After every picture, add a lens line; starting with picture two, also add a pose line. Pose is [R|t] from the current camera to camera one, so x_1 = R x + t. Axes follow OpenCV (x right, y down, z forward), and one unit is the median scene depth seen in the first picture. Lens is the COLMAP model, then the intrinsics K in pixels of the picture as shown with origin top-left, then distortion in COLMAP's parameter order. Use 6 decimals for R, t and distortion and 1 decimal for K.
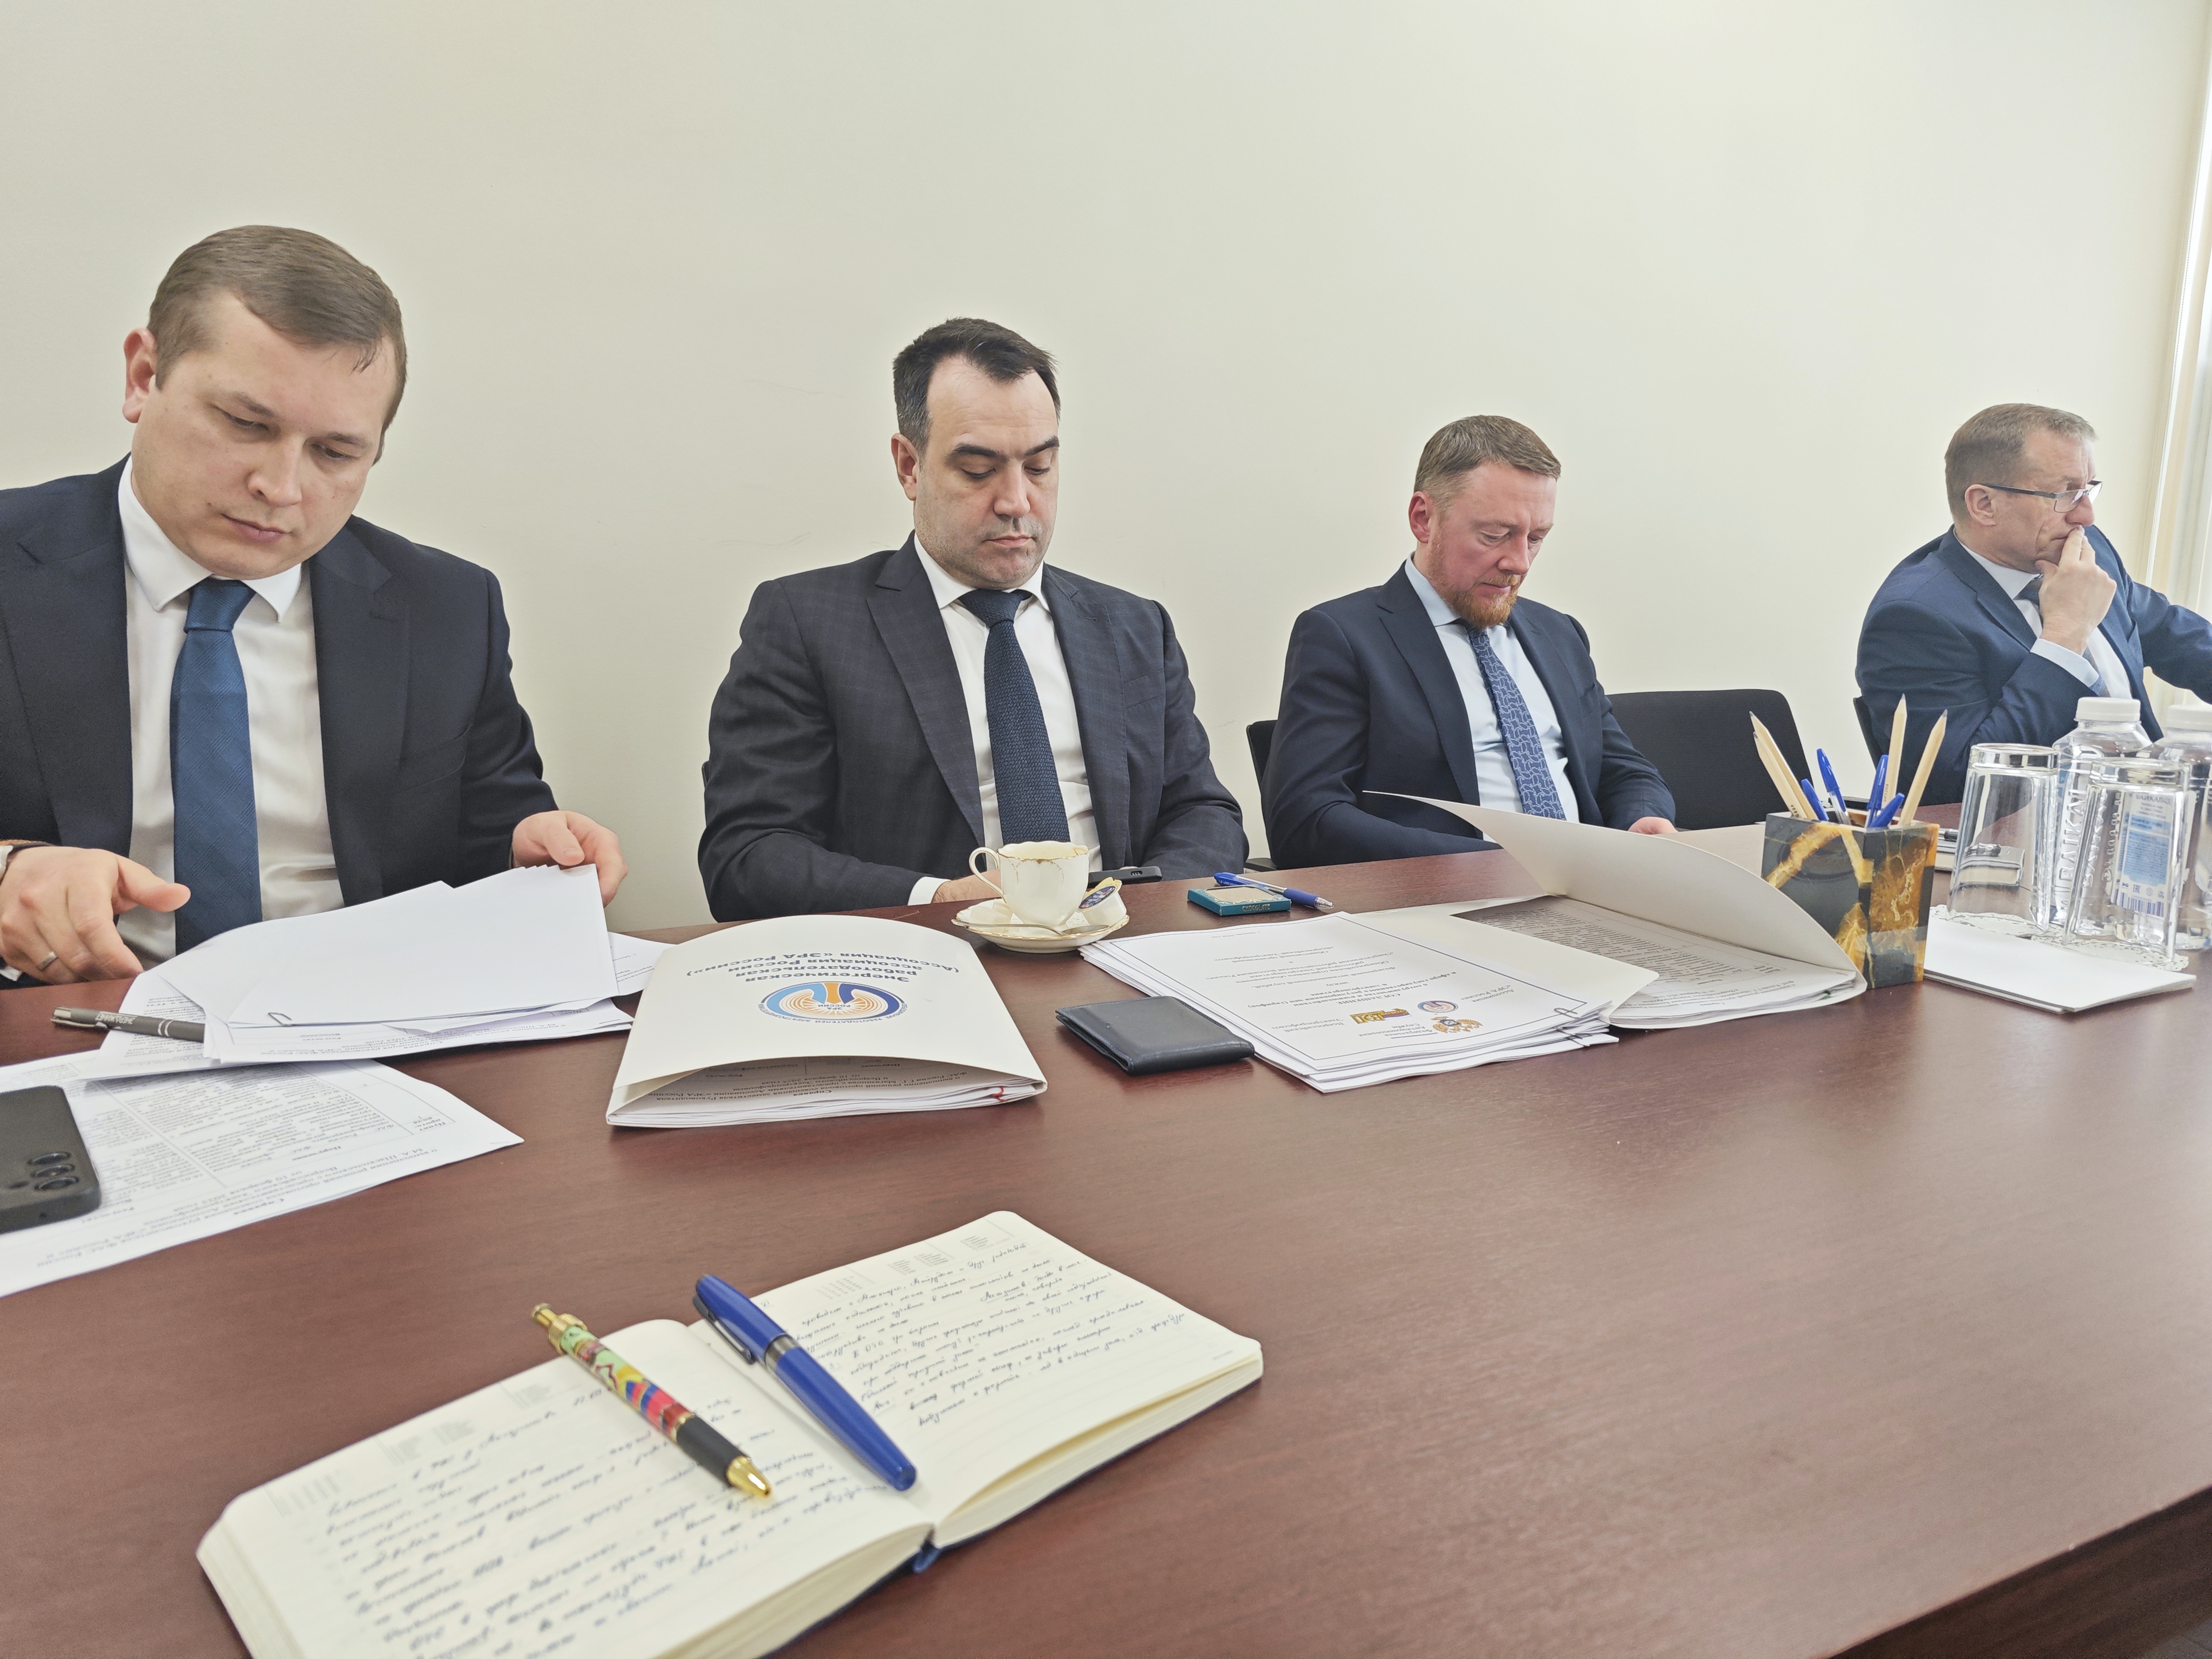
lens RADIAL K [[1455.4, 0, 1104.0], [0, 1455.4, 830.8], [0, 0, 1]] dist [0.005793, 0.001254]
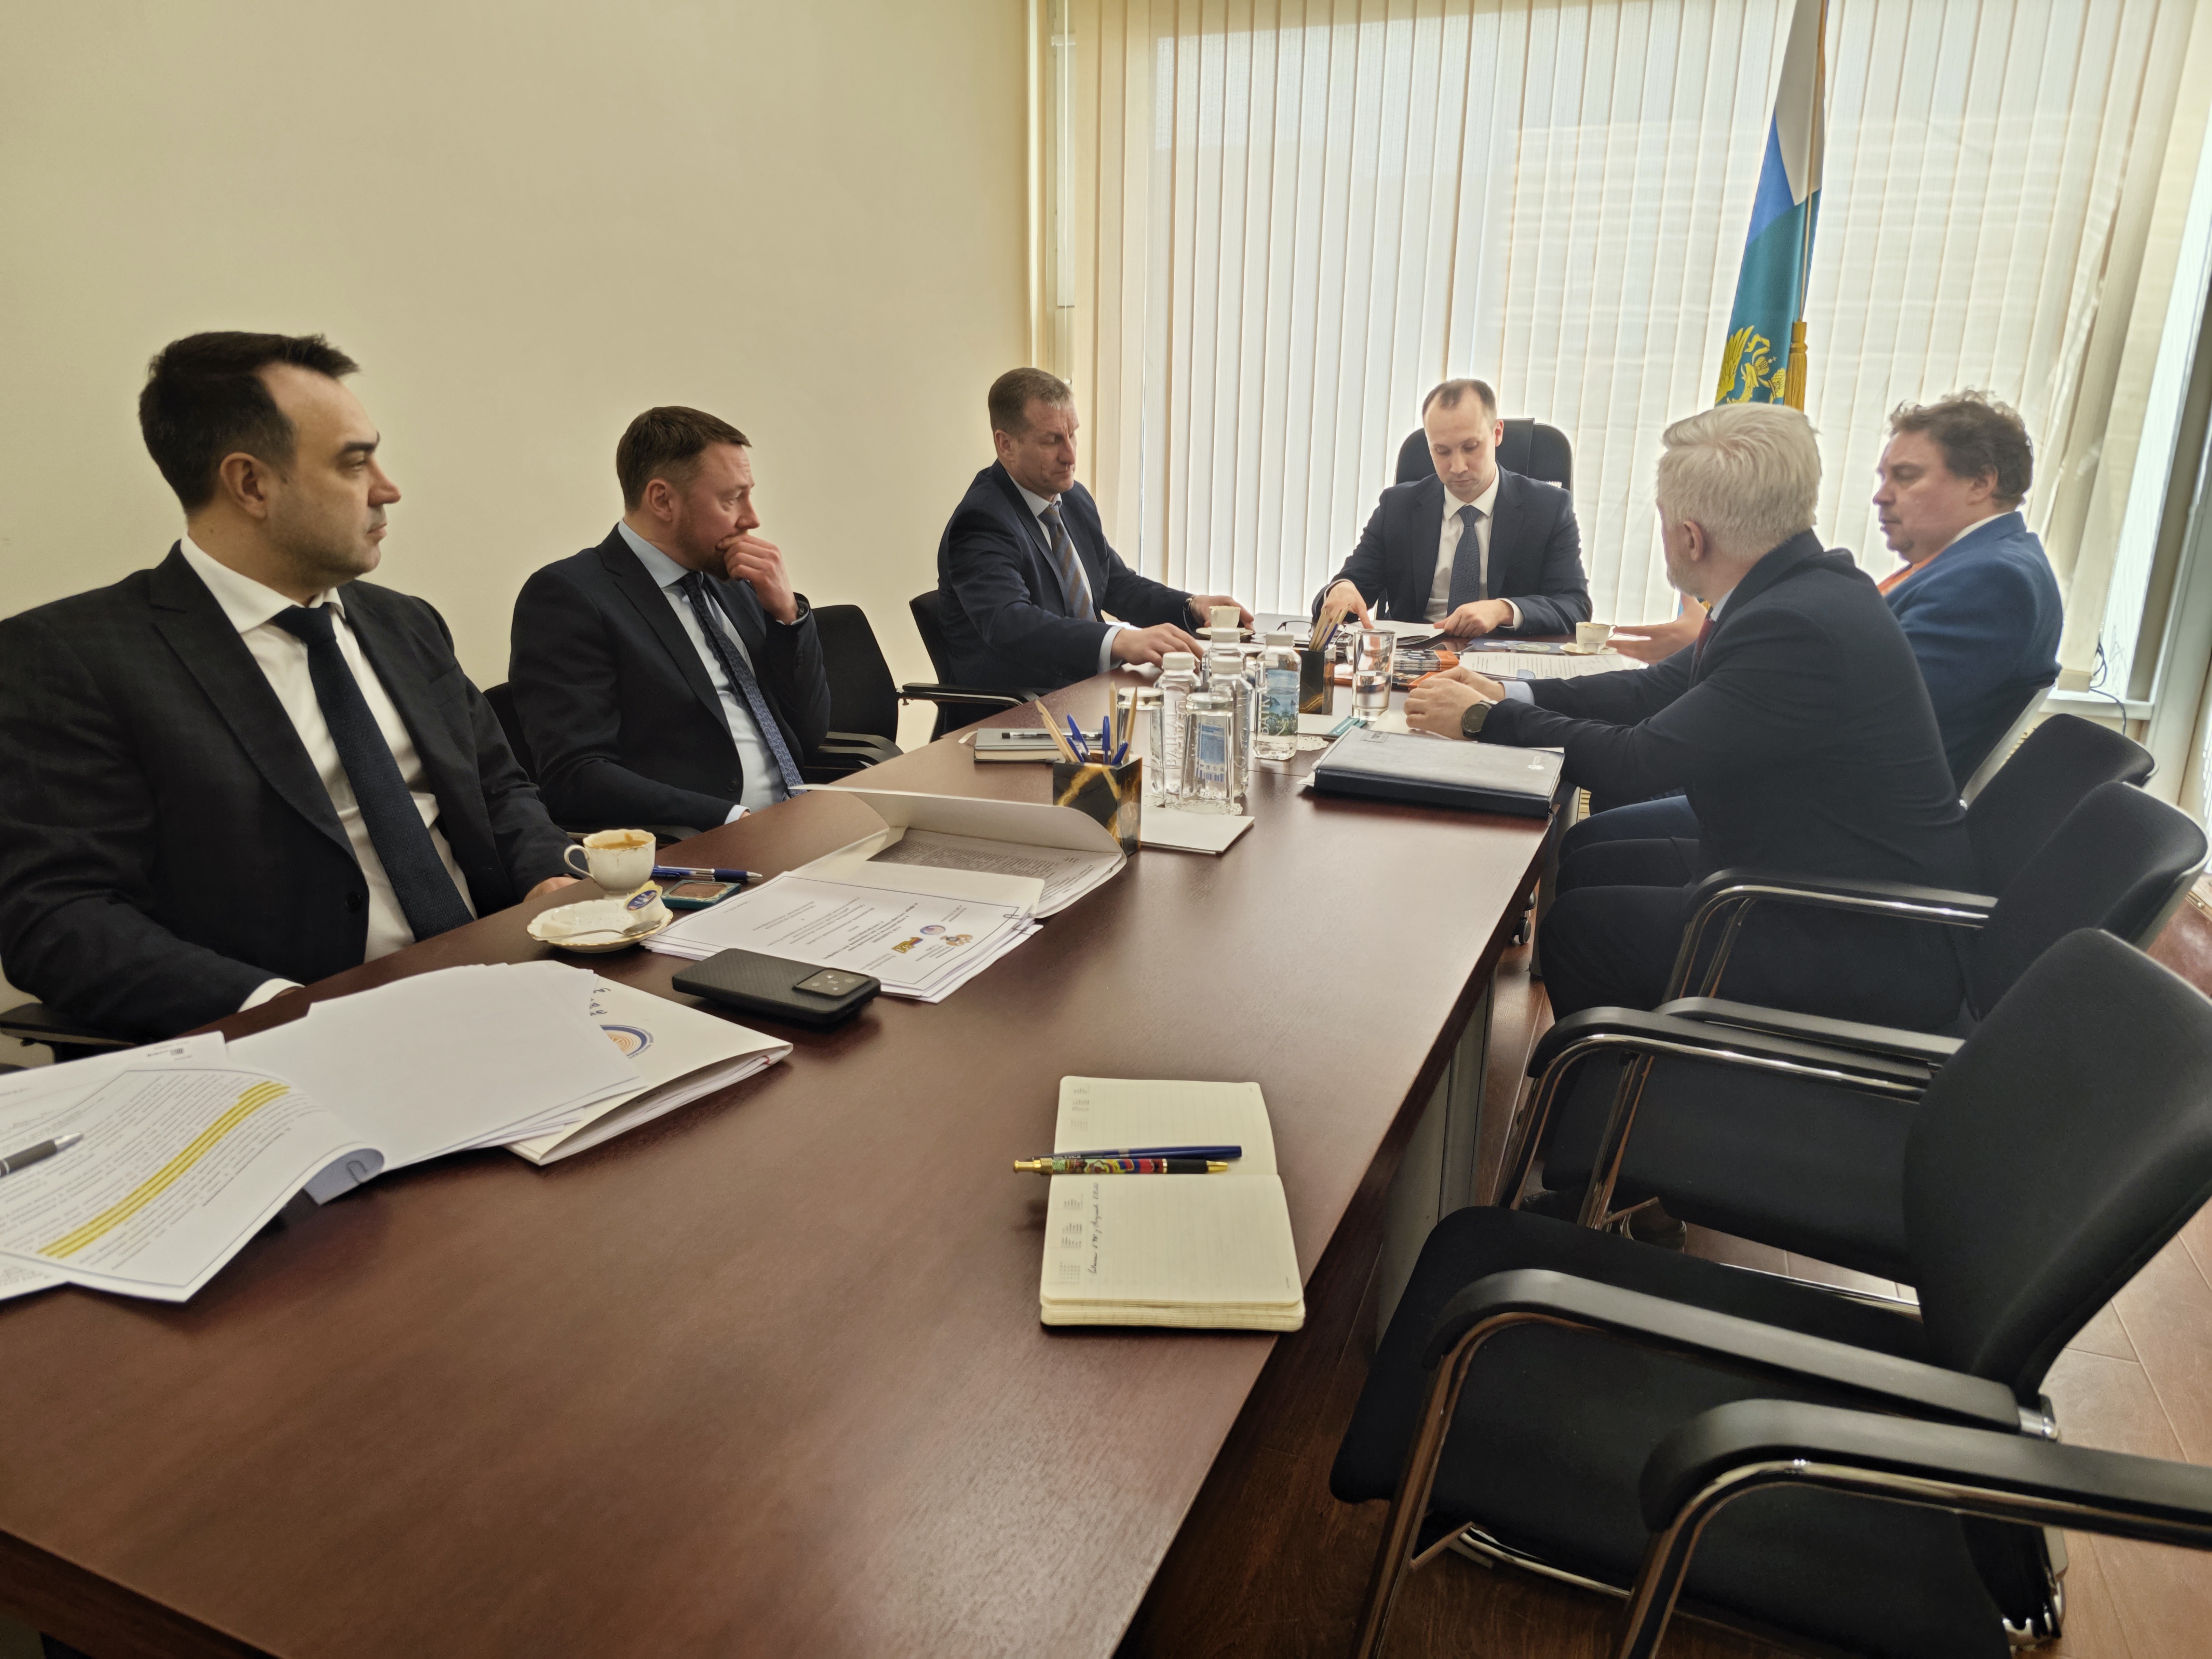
lens RADIAL K [[1455.4, 0, 1106.8], [0, 1455.4, 830.3], [0, 0, 1]] dist [0.005793, 0.001254]
pose [[0.749890, -0.181778, 0.636099, -0.502017], [0.107654, 0.982224, 0.153777, -0.168658], [-0.652744, -0.046837, 0.756129, -0.230548]]
